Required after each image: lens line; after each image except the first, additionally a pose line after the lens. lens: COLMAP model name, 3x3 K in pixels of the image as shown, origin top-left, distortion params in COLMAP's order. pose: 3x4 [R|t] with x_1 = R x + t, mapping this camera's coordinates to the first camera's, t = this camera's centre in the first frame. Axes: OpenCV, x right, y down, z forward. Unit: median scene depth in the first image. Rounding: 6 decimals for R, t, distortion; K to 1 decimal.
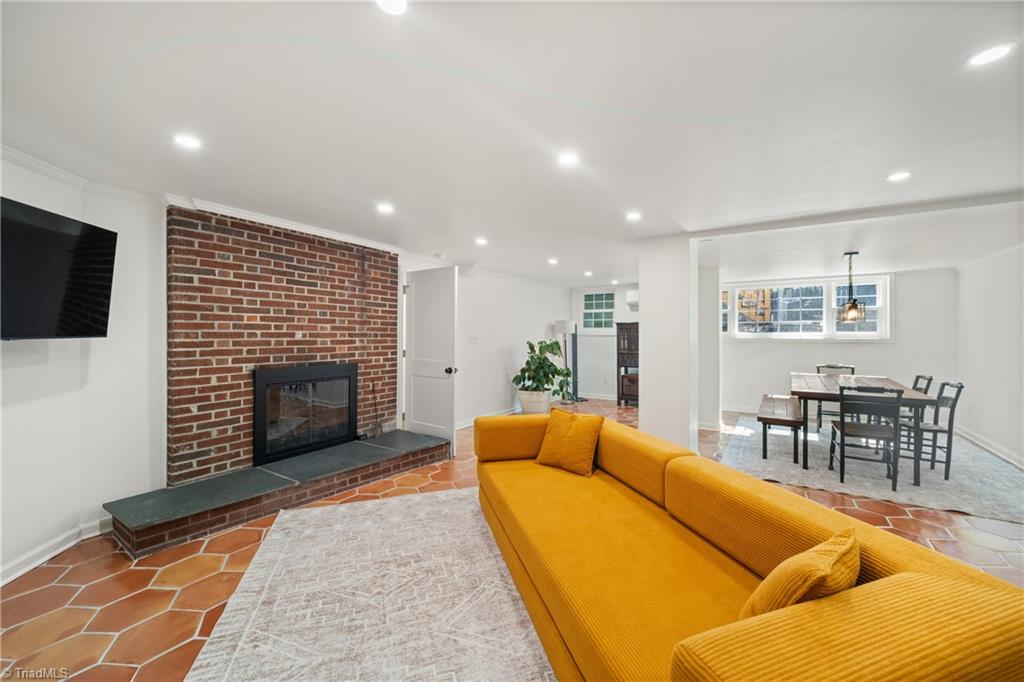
lens RADIAL K [[395.6, 0, 517.5], [0, 395.6, 335.7], [0, 0, 1]] dist [0.001039, 0.000130]
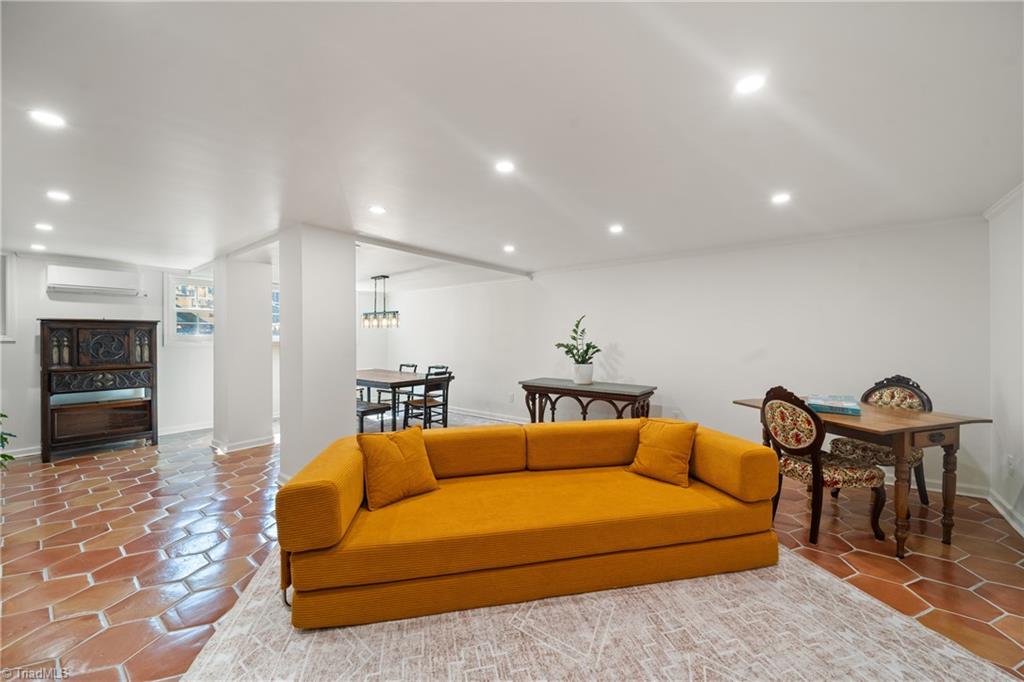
lens RADIAL K [[395.6, 0, 517.5], [0, 395.6, 337.9], [0, 0, 1]] dist [0.001039, 0.000130]
pose [[0.074696, -0.005786, 0.997190, -0.577964], [0.008587, 0.999950, 0.005159, -0.004650], [-0.997169, 0.008177, 0.074742, 0.570897]]
